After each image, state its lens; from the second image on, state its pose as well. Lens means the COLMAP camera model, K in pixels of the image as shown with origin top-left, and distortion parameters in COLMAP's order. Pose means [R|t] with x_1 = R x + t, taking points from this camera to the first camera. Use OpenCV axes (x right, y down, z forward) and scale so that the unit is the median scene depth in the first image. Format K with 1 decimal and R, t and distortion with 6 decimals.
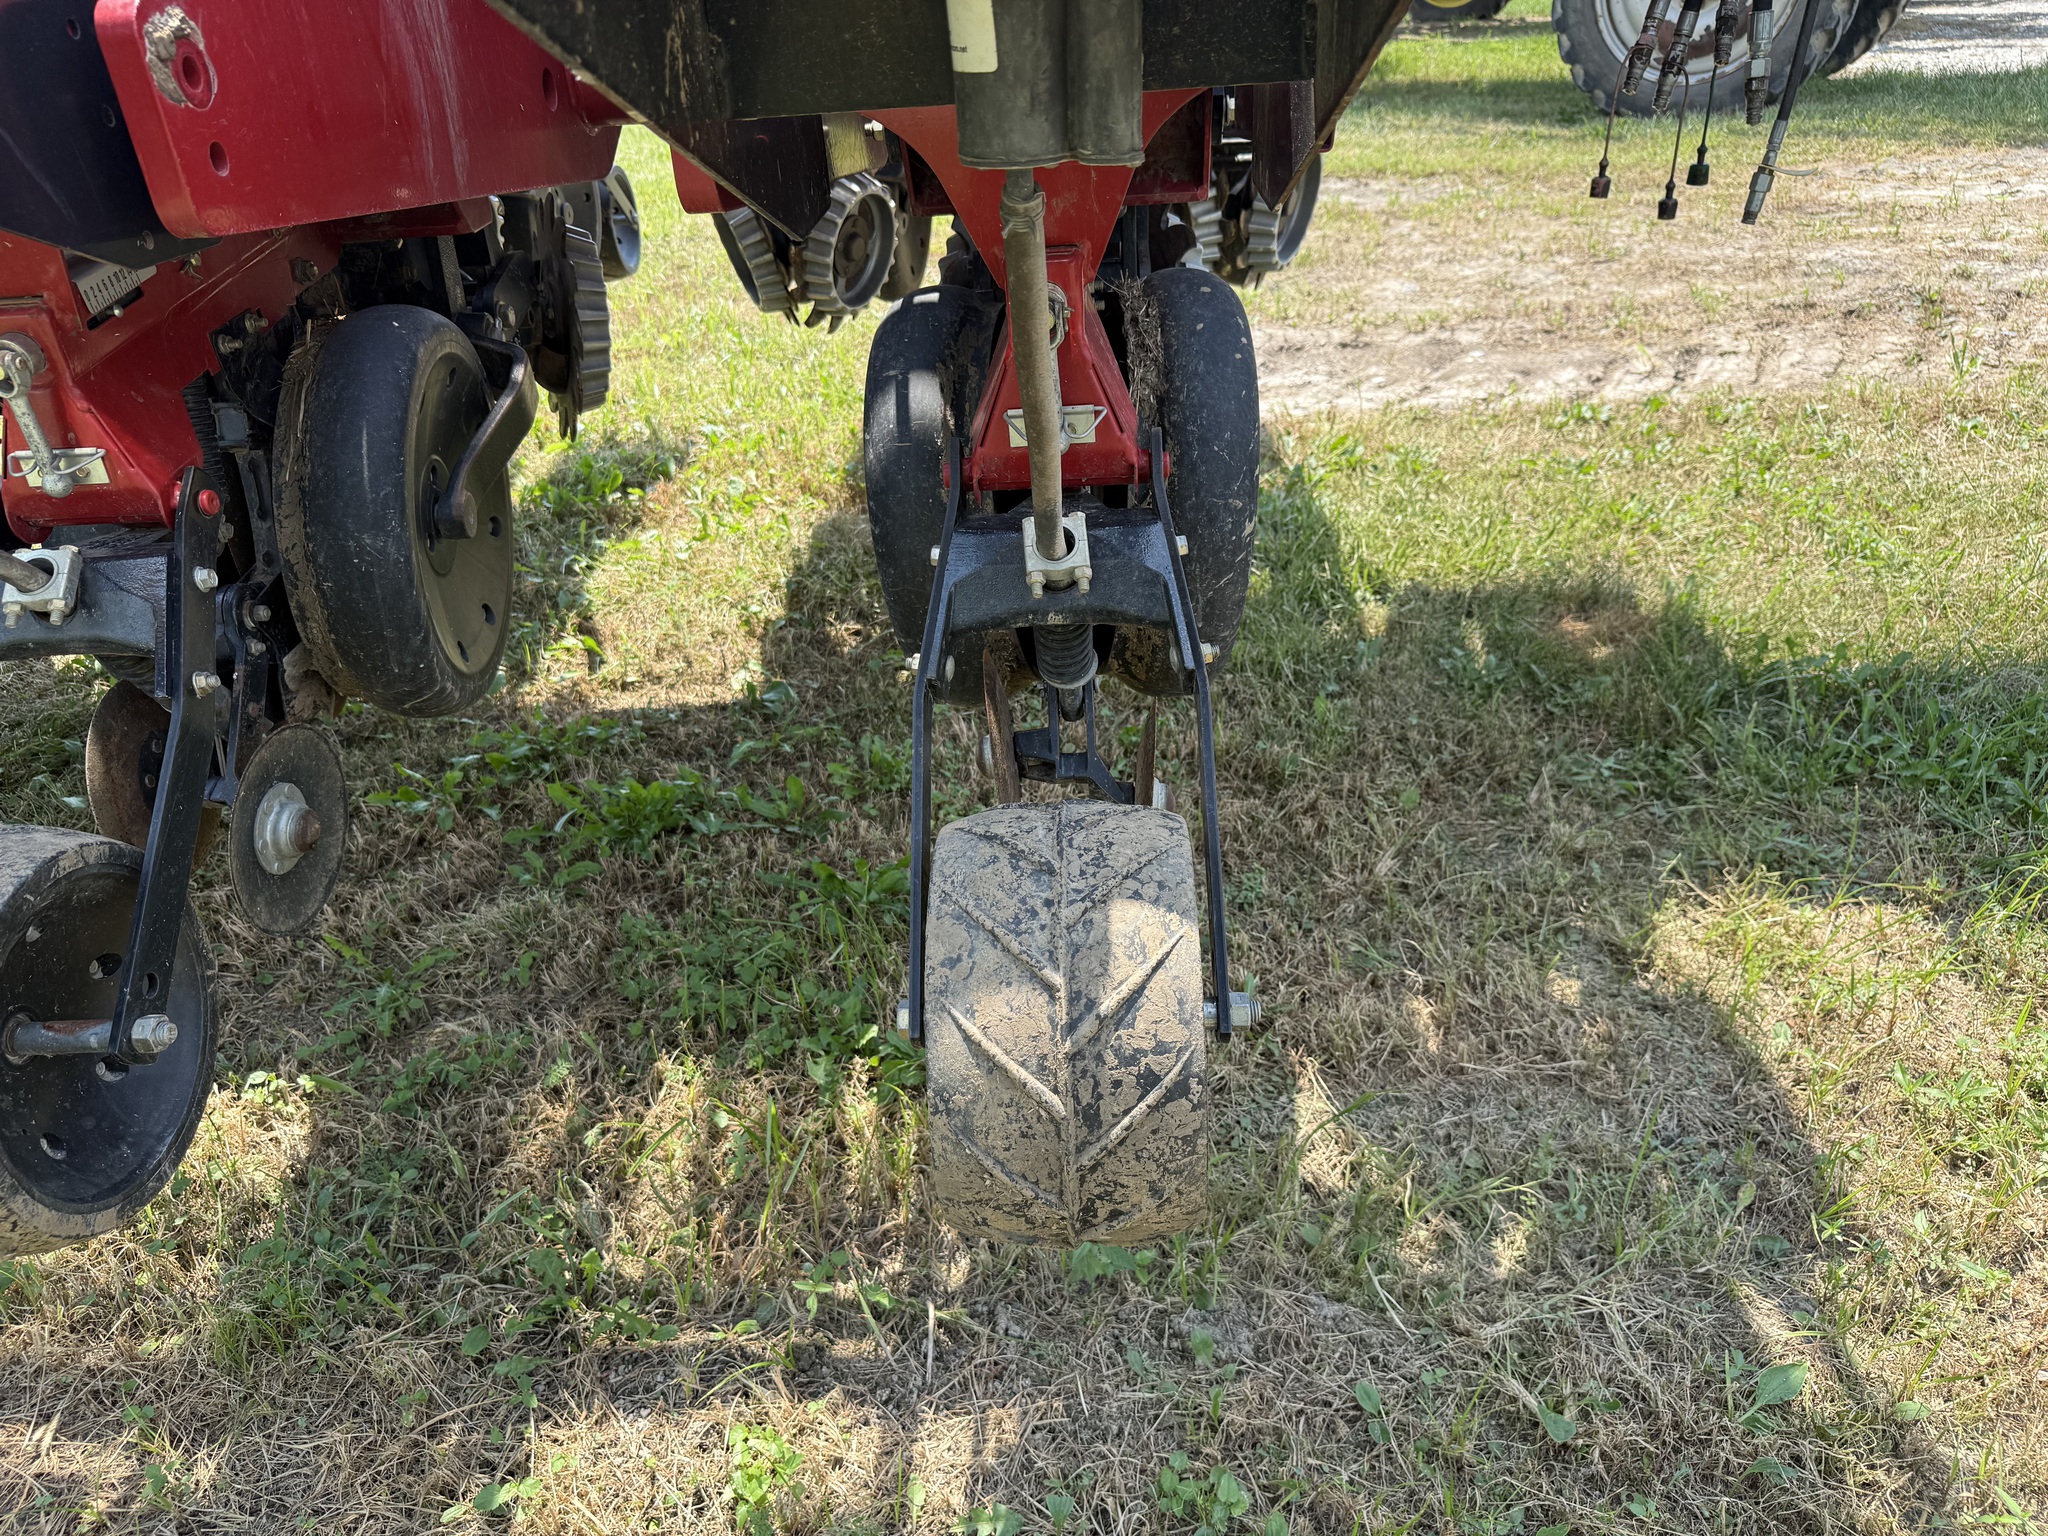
lens RADIAL K [[1469.4, 0, 1023.7], [0, 1469.4, 742.0], [0, 0, 1]] dist [0.004750, -0.000910]
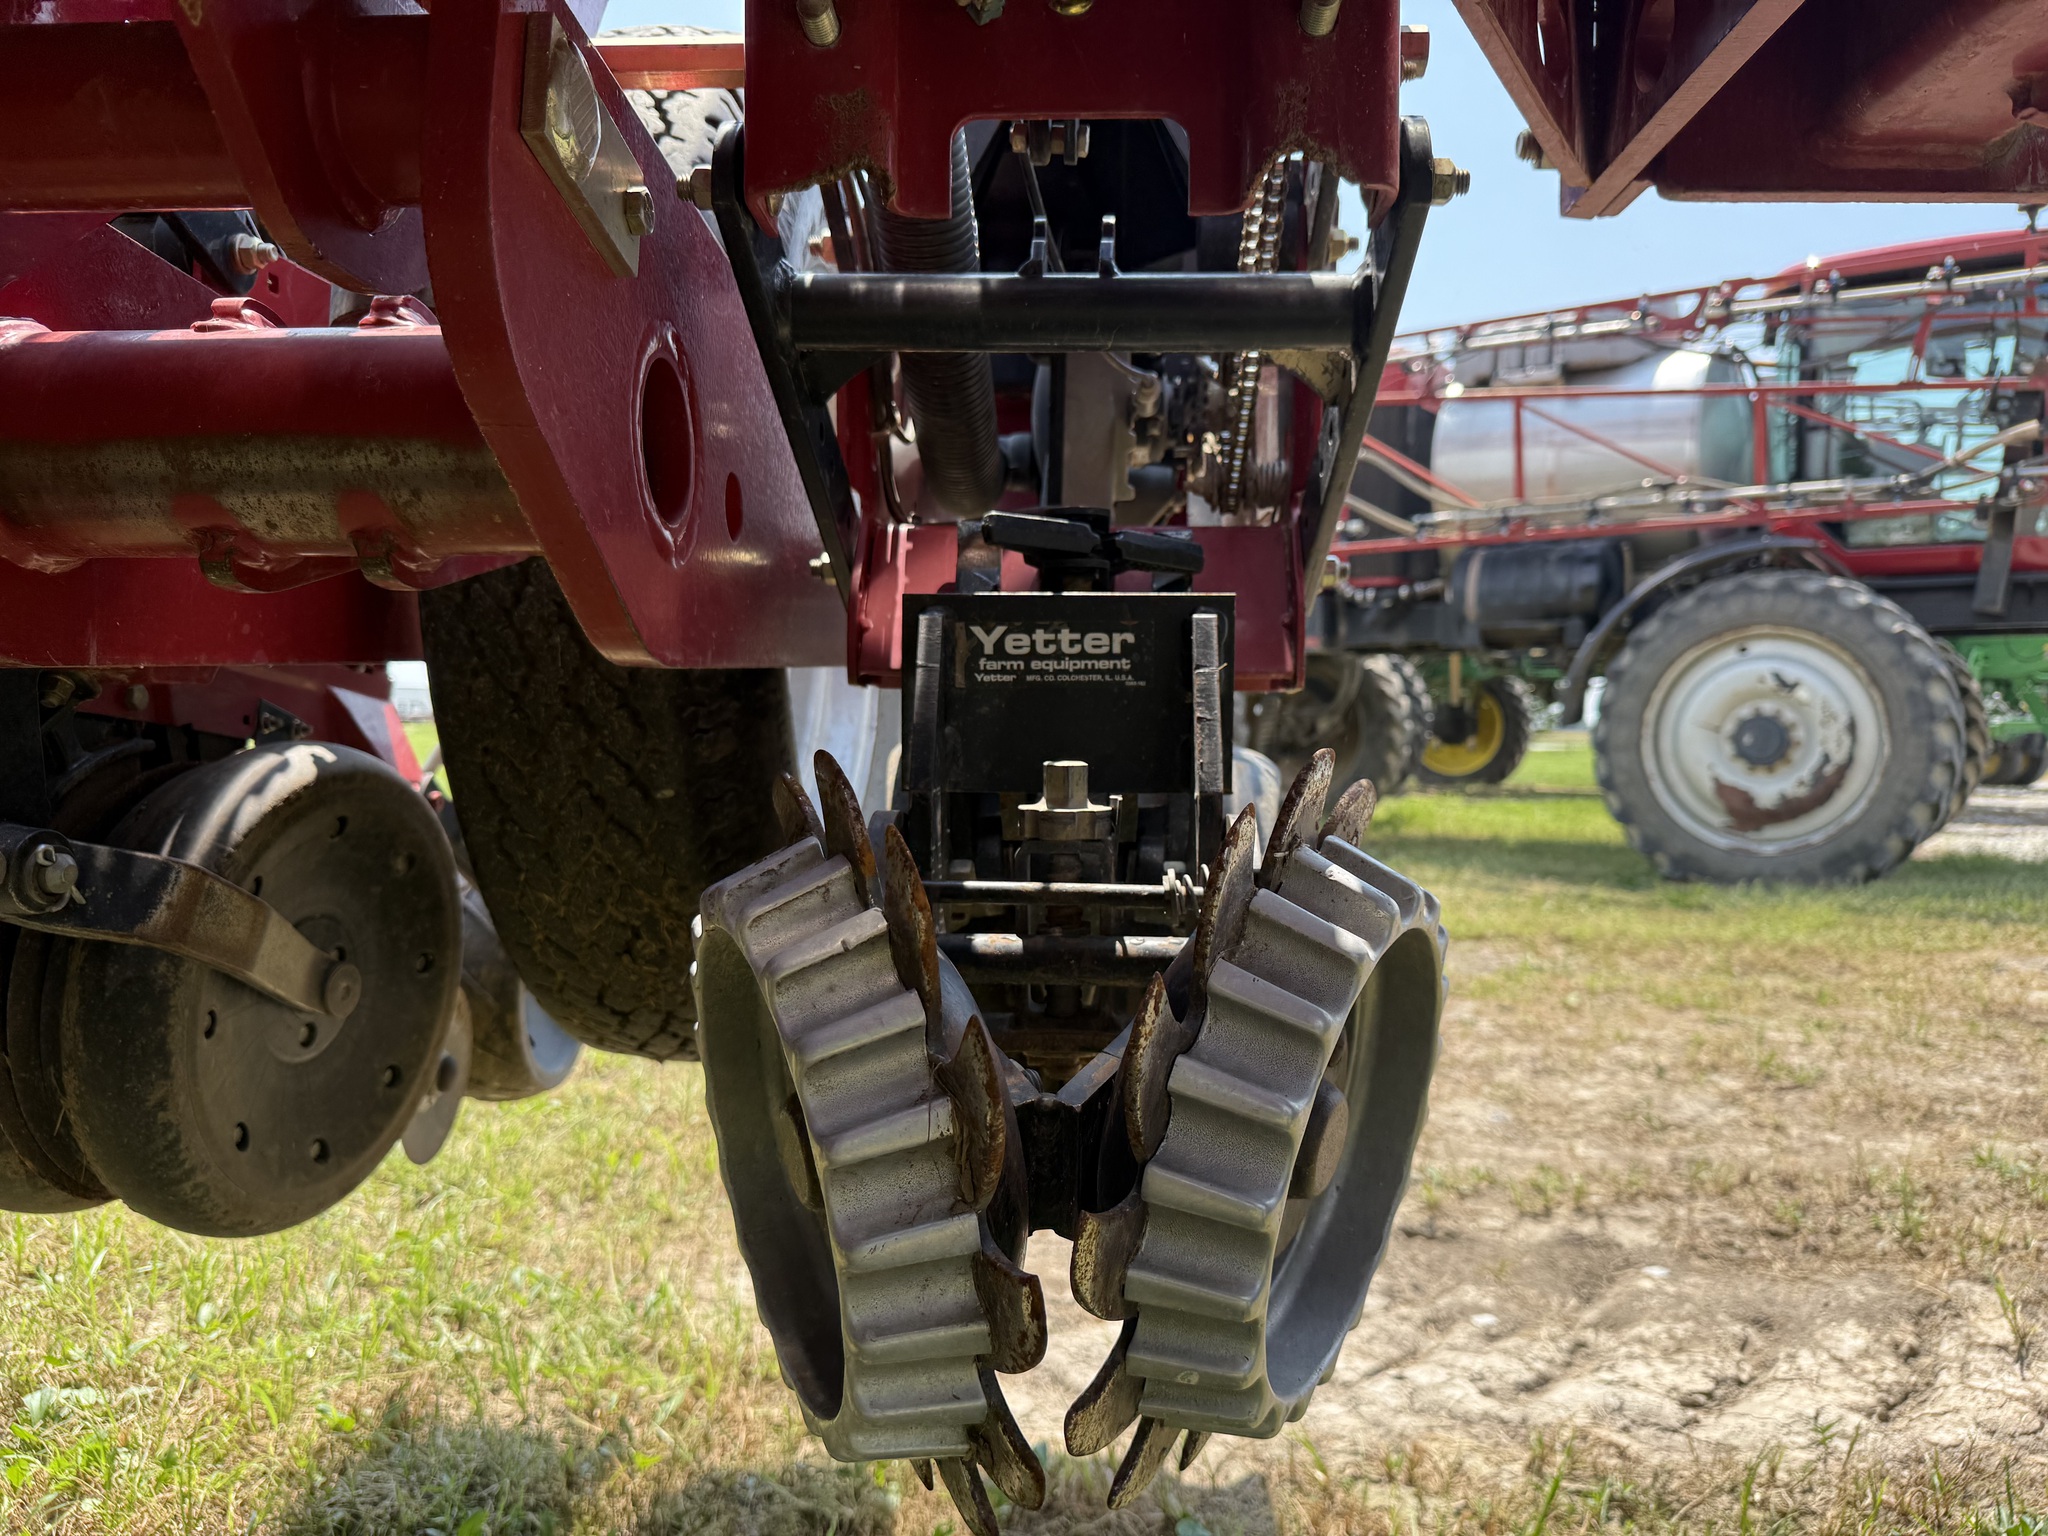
lens RADIAL K [[1426.3, 0, 1024.0], [0, 1426.3, 768.0], [0, 0, 1]] dist [0.015770, -0.009464]
pose [[0.998277, 0.051410, -0.028299, 0.071358], [-0.058634, 0.893819, -0.444578, -0.164672], [0.002438, 0.445471, 0.895293, 0.399440]]
